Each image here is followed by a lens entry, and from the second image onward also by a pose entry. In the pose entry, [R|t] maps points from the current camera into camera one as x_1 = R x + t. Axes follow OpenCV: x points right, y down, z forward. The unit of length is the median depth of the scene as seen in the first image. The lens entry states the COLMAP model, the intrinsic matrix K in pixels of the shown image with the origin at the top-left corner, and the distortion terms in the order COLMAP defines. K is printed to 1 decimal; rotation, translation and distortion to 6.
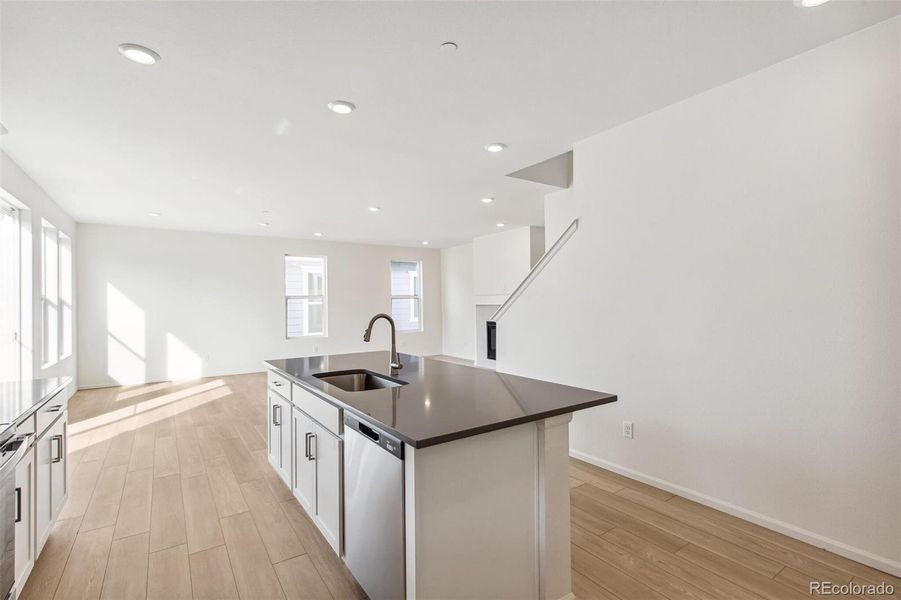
lens RADIAL K [[415.3, 0, 448.8], [0, 415.3, 305.3], [0, 0, 1]] dist [-0.000035, -0.000040]
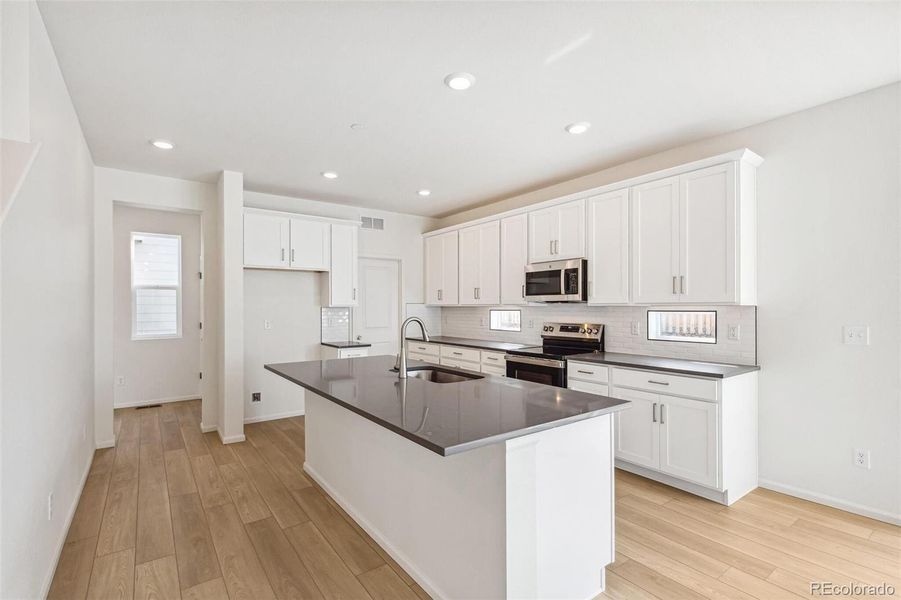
lens RADIAL K [[415.3, 0, 448.8], [0, 415.3, 305.3], [0, 0, 1]] dist [-0.000035, -0.000040]
pose [[-0.999598, 0.009732, -0.026614, -0.237898], [0.009758, 0.999952, -0.000845, -0.012158], [0.026605, -0.001104, -0.999645, 2.186584]]
